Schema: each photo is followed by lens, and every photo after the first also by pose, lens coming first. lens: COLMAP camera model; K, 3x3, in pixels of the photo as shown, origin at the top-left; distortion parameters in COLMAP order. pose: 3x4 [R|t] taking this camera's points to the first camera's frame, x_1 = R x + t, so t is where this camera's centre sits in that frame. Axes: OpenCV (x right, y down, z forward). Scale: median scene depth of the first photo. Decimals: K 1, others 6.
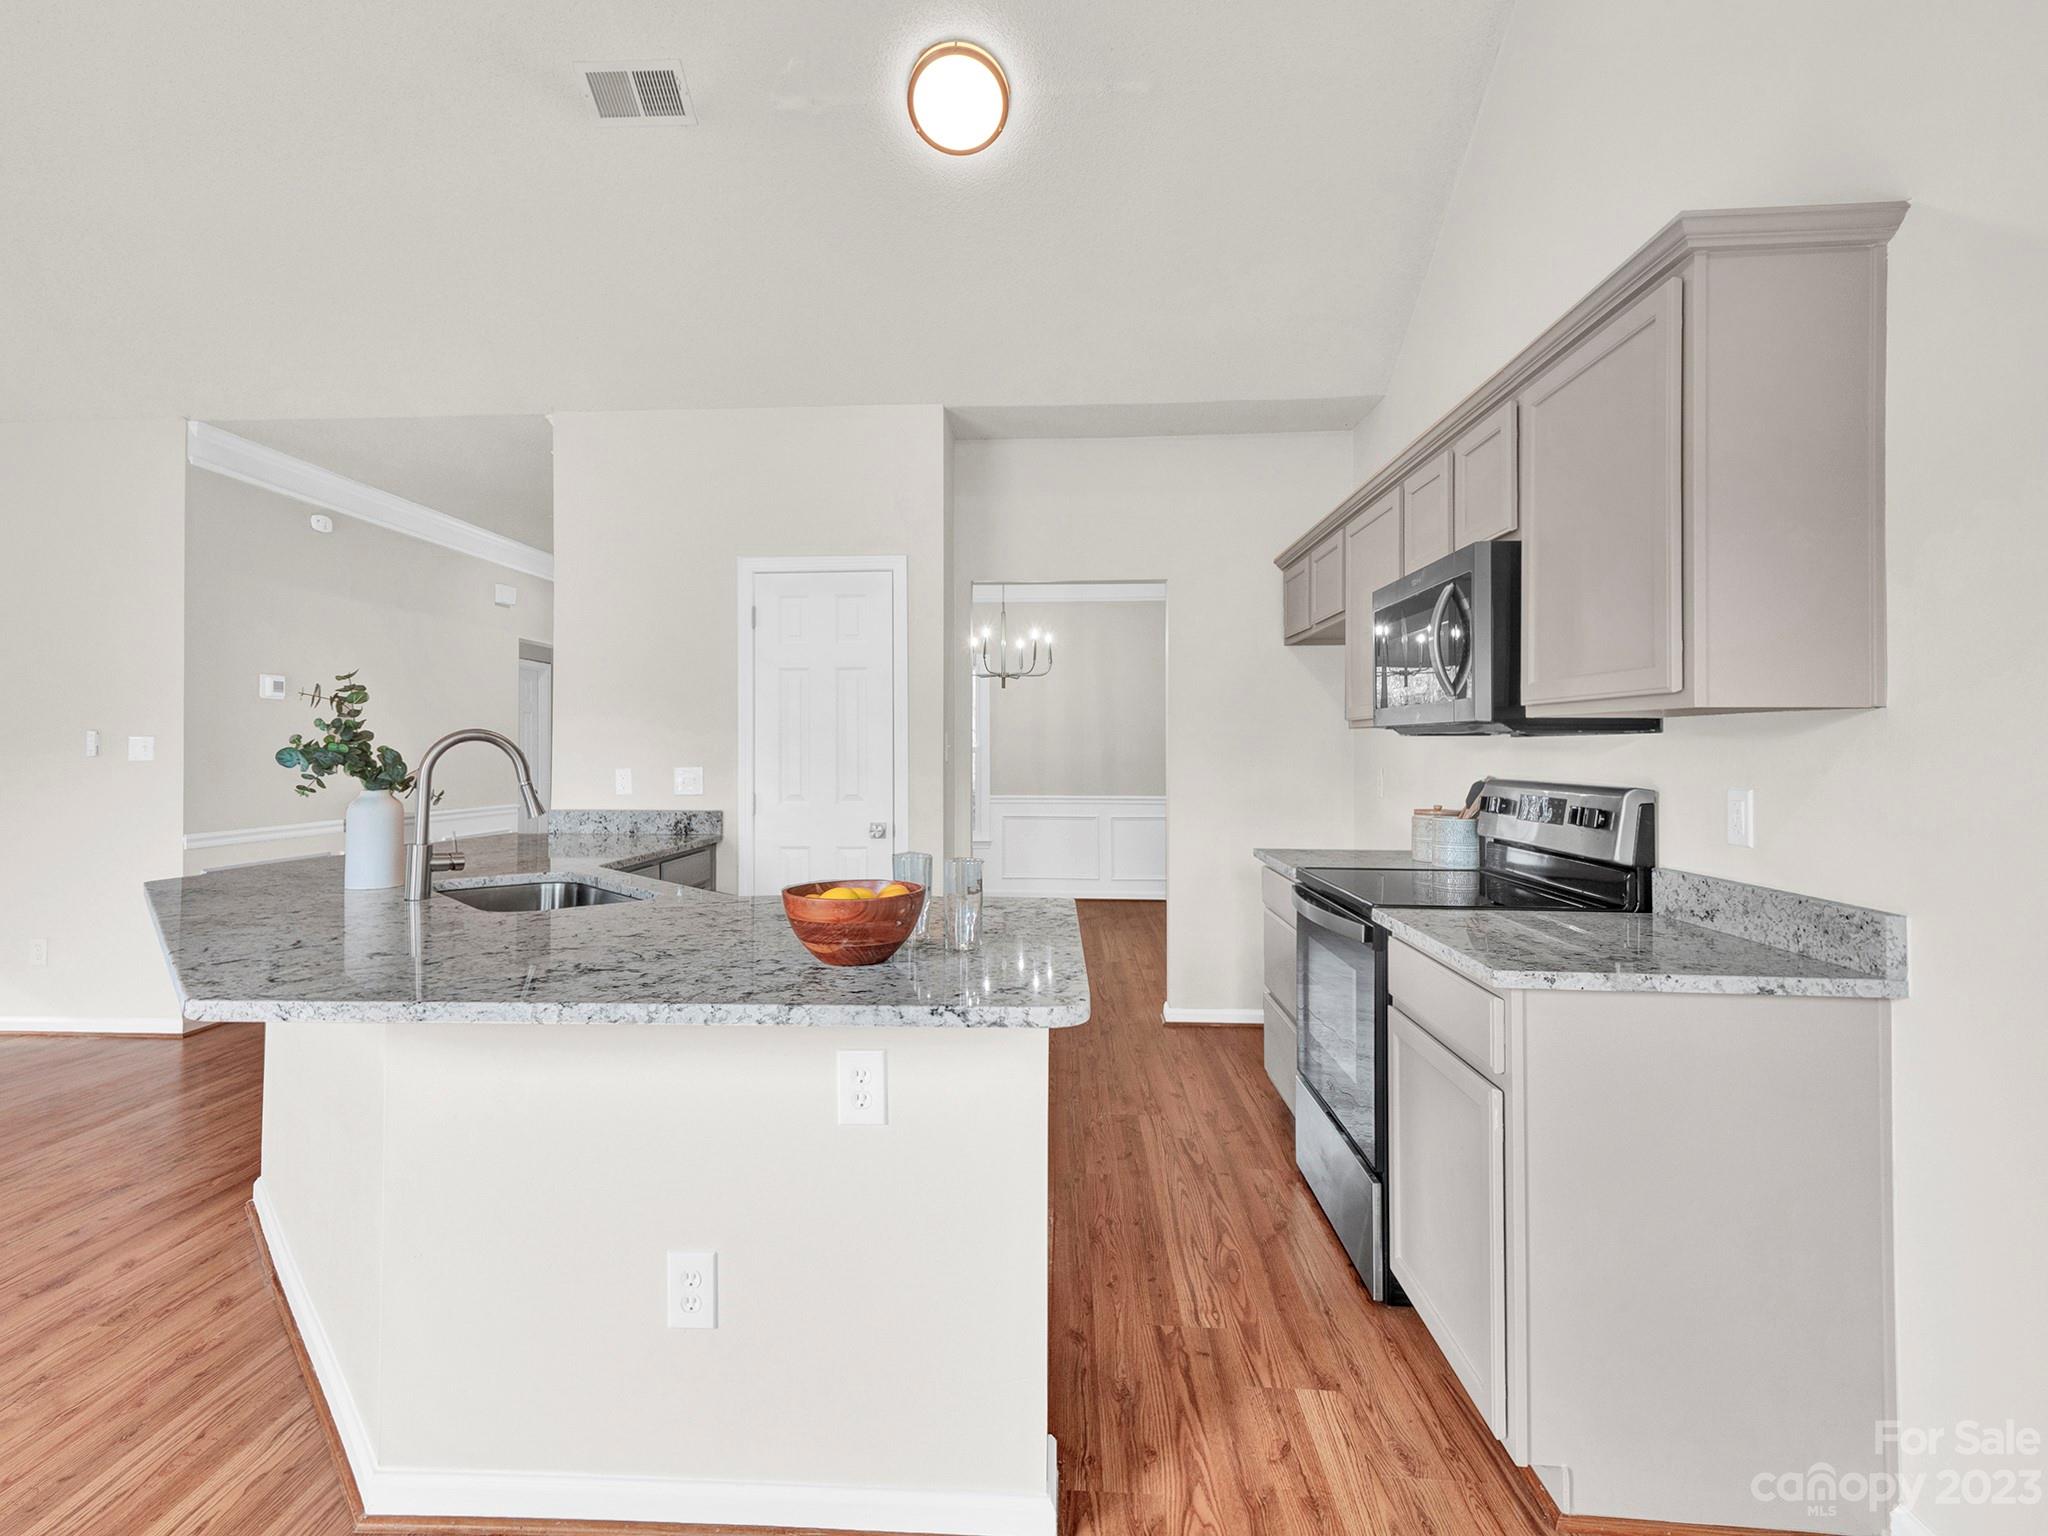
lens RADIAL K [[984.7, 0, 1013.0], [0, 984.7, 765.4], [0, 0, 1]] dist [-0.001244, 0.000388]
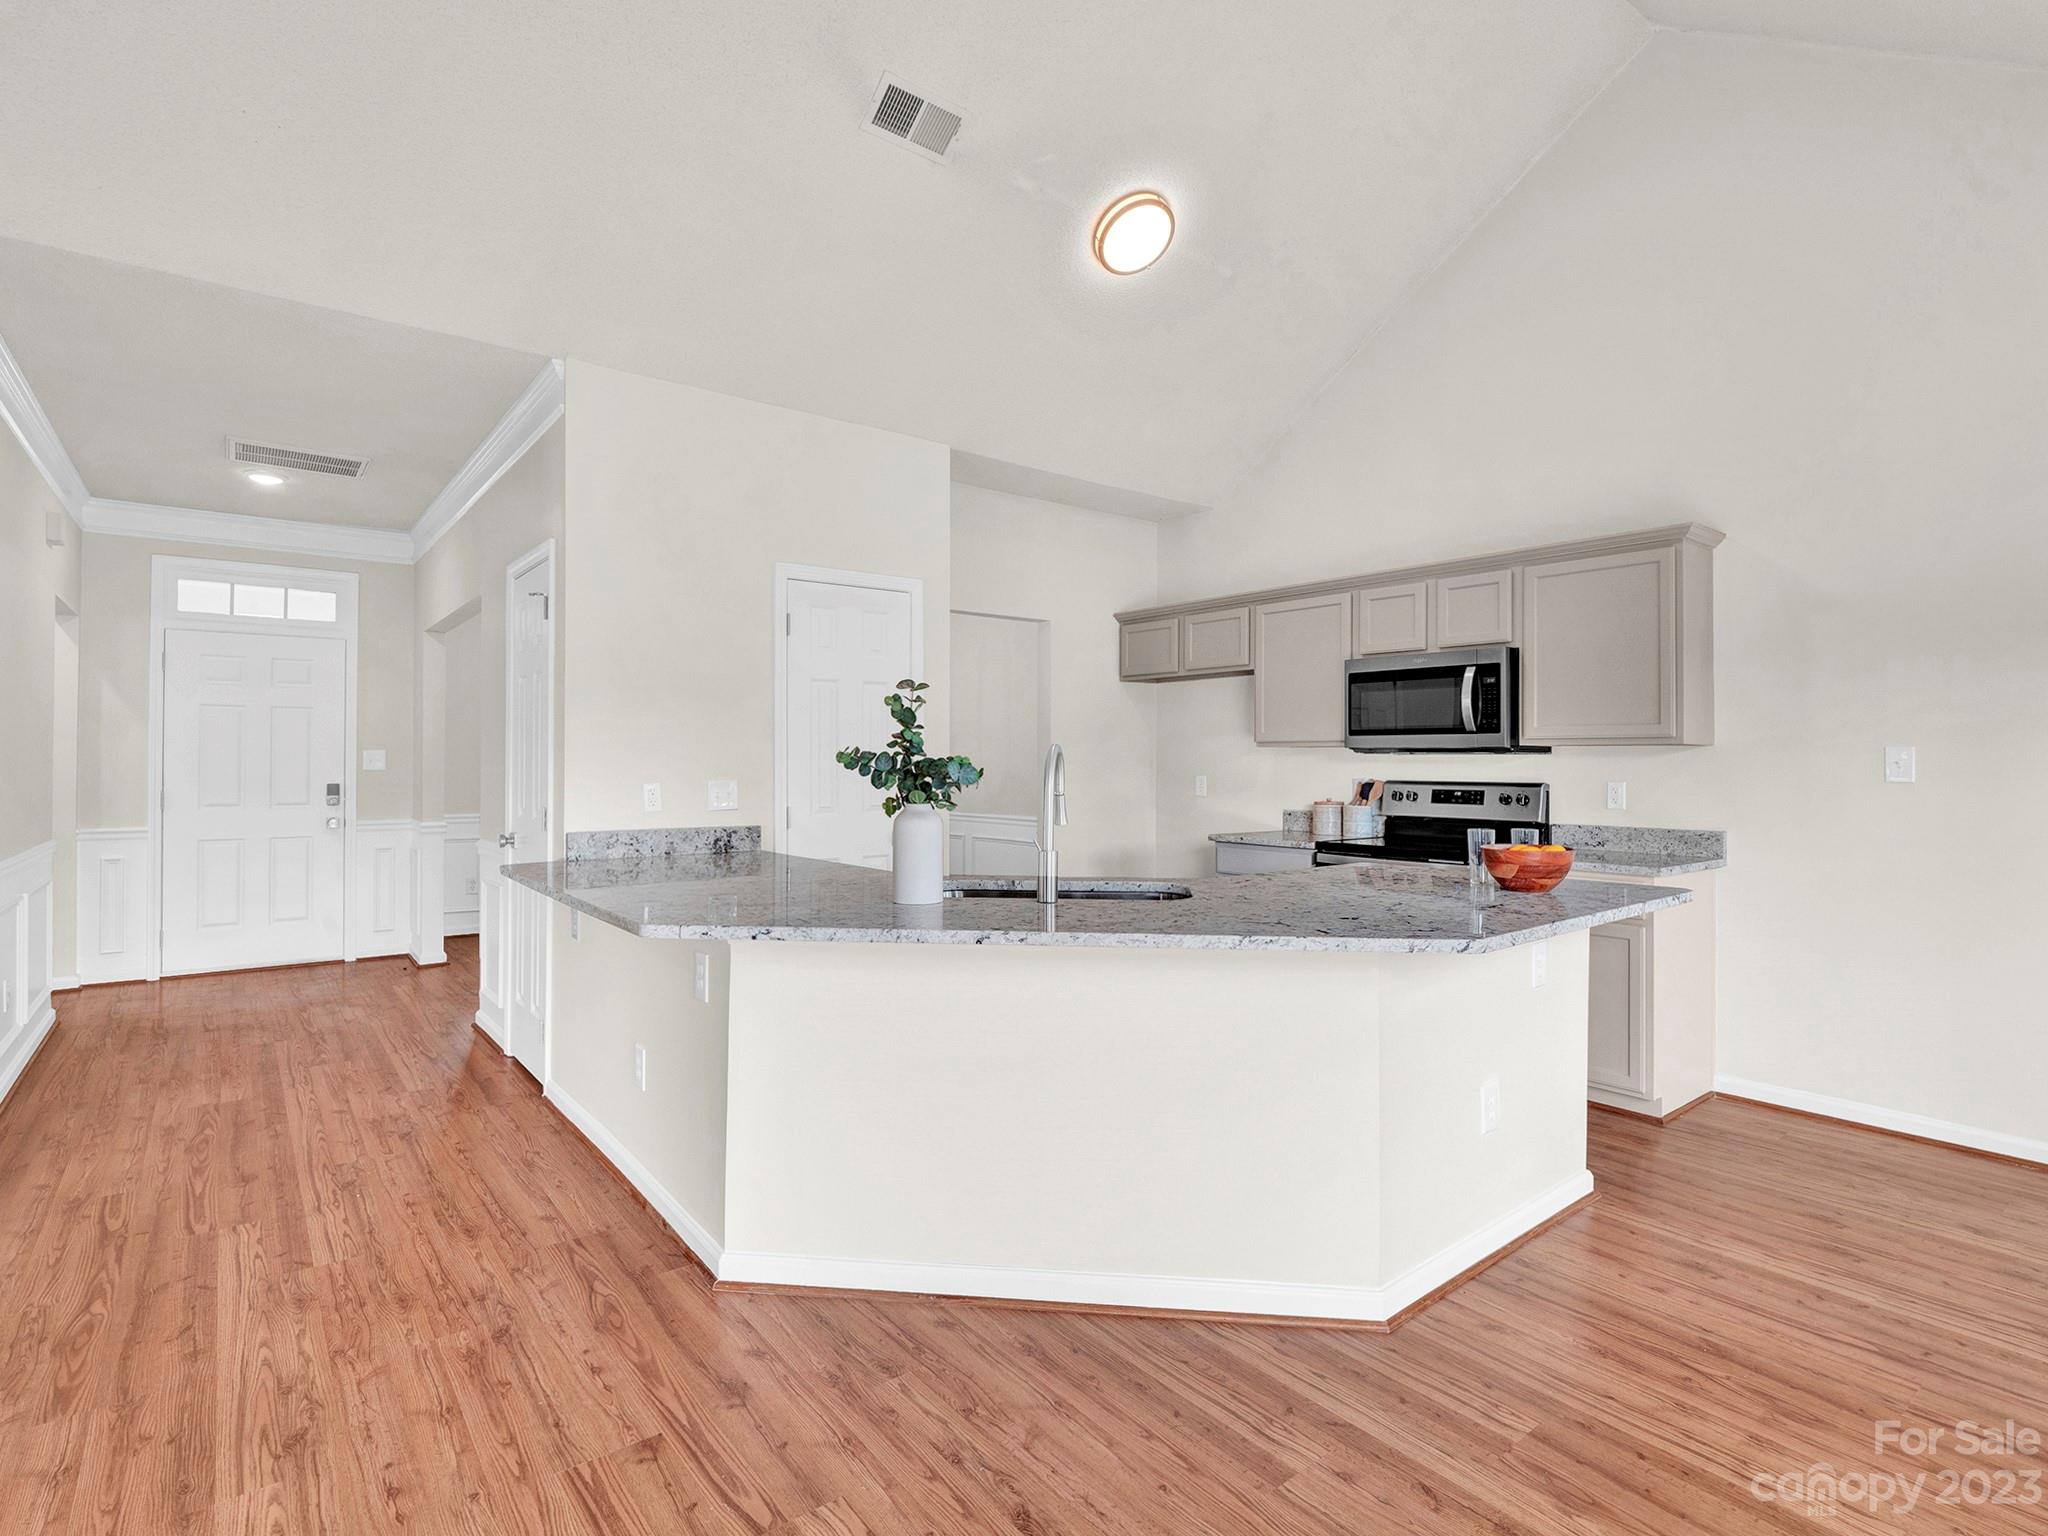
lens RADIAL K [[1005.8, 0, 1024.0], [0, 1005.8, 768.0], [0, 0, 1]] dist [-0.019250, 0.000177]
pose [[0.761411, -0.002070, 0.648266, -0.895379], [0.009109, 0.999930, -0.007506, 0.000101], [-0.648205, 0.011621, 0.761377, 0.119653]]
